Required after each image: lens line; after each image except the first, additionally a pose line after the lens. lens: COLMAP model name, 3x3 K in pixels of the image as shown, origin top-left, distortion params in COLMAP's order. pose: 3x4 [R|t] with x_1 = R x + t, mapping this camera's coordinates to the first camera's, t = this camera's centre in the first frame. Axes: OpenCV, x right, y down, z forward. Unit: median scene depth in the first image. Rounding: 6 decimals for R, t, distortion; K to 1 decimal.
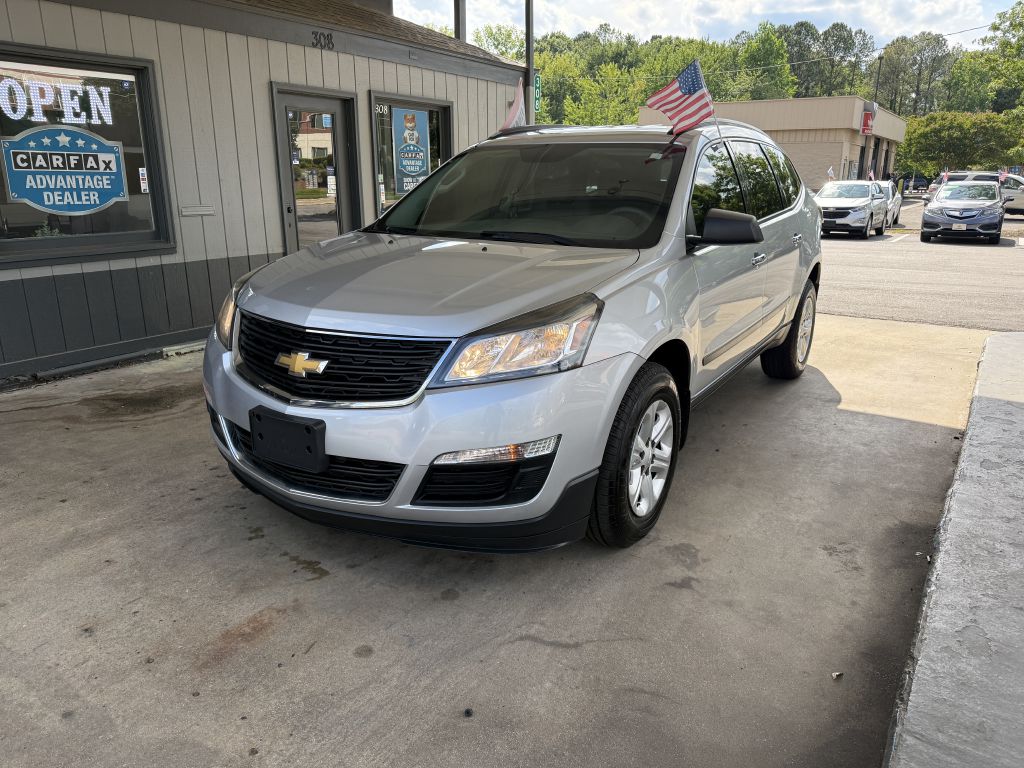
lens RADIAL K [[731.4, 0, 510.5], [0, 731.4, 390.7], [0, 0, 1]] dist [0.015947, -0.025629]
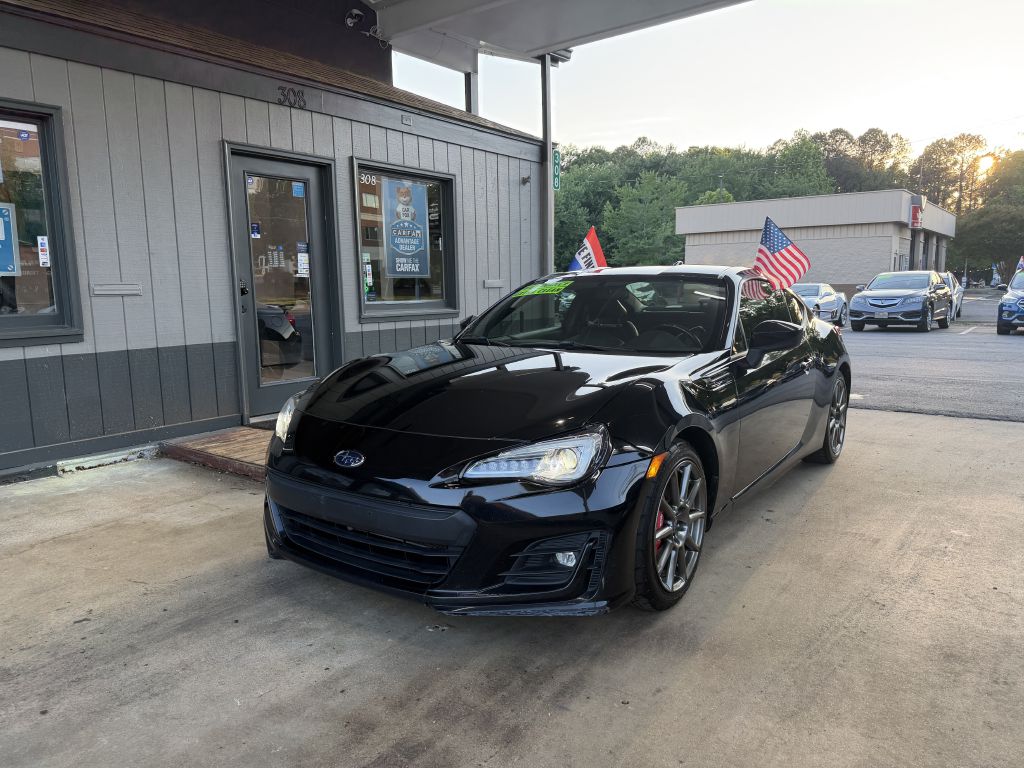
lens RADIAL K [[731.4, 0, 509.2], [0, 731.4, 388.7], [0, 0, 1]] dist [0.015947, -0.025629]
pose [[0.998057, -0.007906, -0.061805, 0.057162], [-0.000851, 0.990096, -0.140392, -0.028621], [0.062303, 0.140172, 0.988165, 0.276150]]
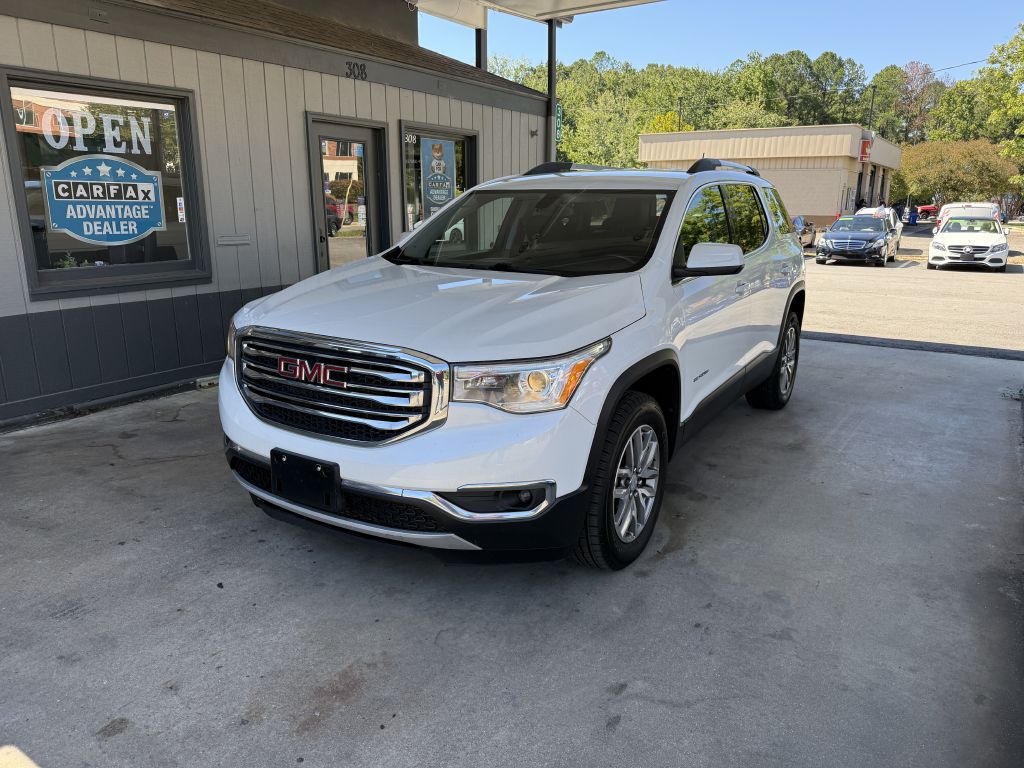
lens RADIAL K [[731.4, 0, 511.0], [0, 731.4, 391.7], [0, 0, 1]] dist [0.015947, -0.025629]
pose [[0.999966, 0.001513, 0.008075, -0.065467], [-0.001272, 0.999557, -0.029750, -0.013386], [-0.008116, 0.029739, 0.999525, 0.014966]]
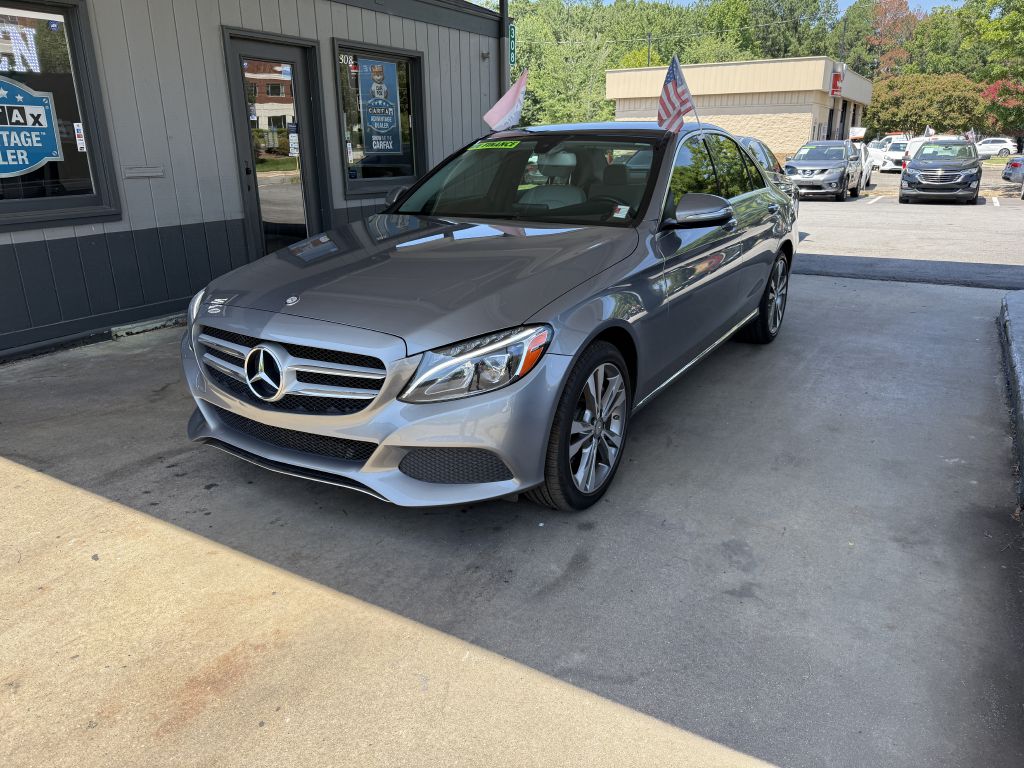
lens RADIAL K [[731.4, 0, 510.2], [0, 731.4, 393.3], [0, 0, 1]] dist [0.015947, -0.025629]
pose [[0.998792, -0.027678, 0.040610, -0.029417], [0.026041, 0.998848, 0.040298, -0.001671], [-0.041678, -0.039192, 0.998362, 0.091910]]
